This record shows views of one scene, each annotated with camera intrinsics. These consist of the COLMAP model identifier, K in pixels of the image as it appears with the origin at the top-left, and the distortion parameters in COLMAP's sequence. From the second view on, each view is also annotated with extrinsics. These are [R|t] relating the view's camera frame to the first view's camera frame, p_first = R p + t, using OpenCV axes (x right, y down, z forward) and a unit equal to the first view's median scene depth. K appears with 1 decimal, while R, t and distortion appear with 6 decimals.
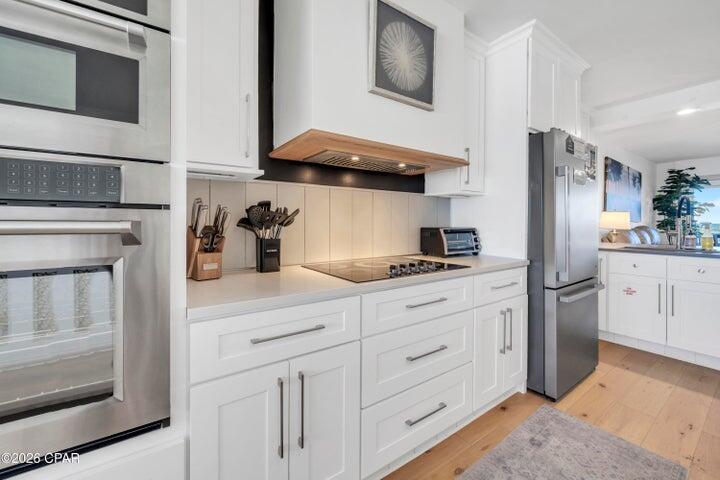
lens RADIAL K [[298.4, 0, 350.9], [0, 298.4, 228.1], [0, 0, 1]] dist [-0.001192, -0.000304]
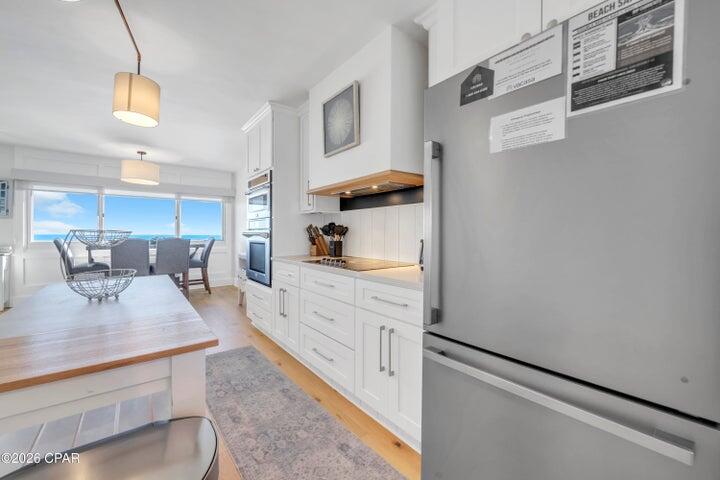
lens RADIAL K [[289.5, 0, 360.0], [0, 289.5, 240.0], [0, 0, 1]] dist [-0.001055, -0.000198]
pose [[0.054587, 0.024141, -0.998217, 0.522450], [-0.007305, 0.999691, 0.023777, -0.005670], [0.998482, 0.005994, 0.054746, 0.324901]]
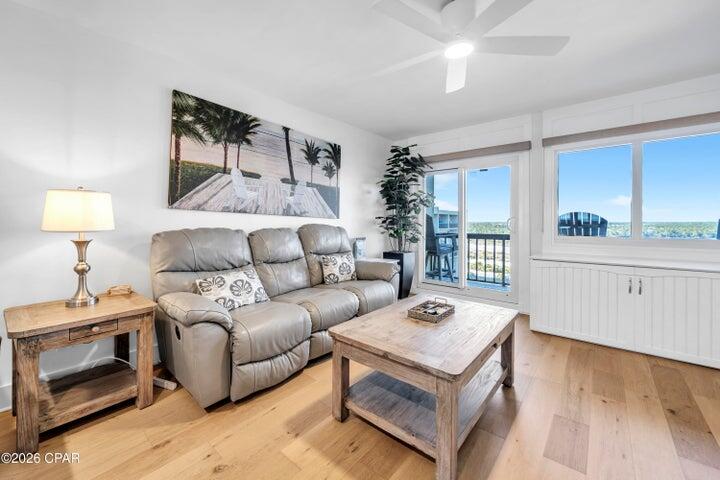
lens RADIAL K [[294.2, 0, 355.7], [0, 294.2, 221.8], [0, 0, 1]] dist [0.001790, -0.000001]
pose [[0.965845, 0.006743, 0.259032, 1.020829], [-0.004410, 0.999944, -0.009587, -0.007012], [-0.259082, 0.008117, 0.965821, 0.422624]]
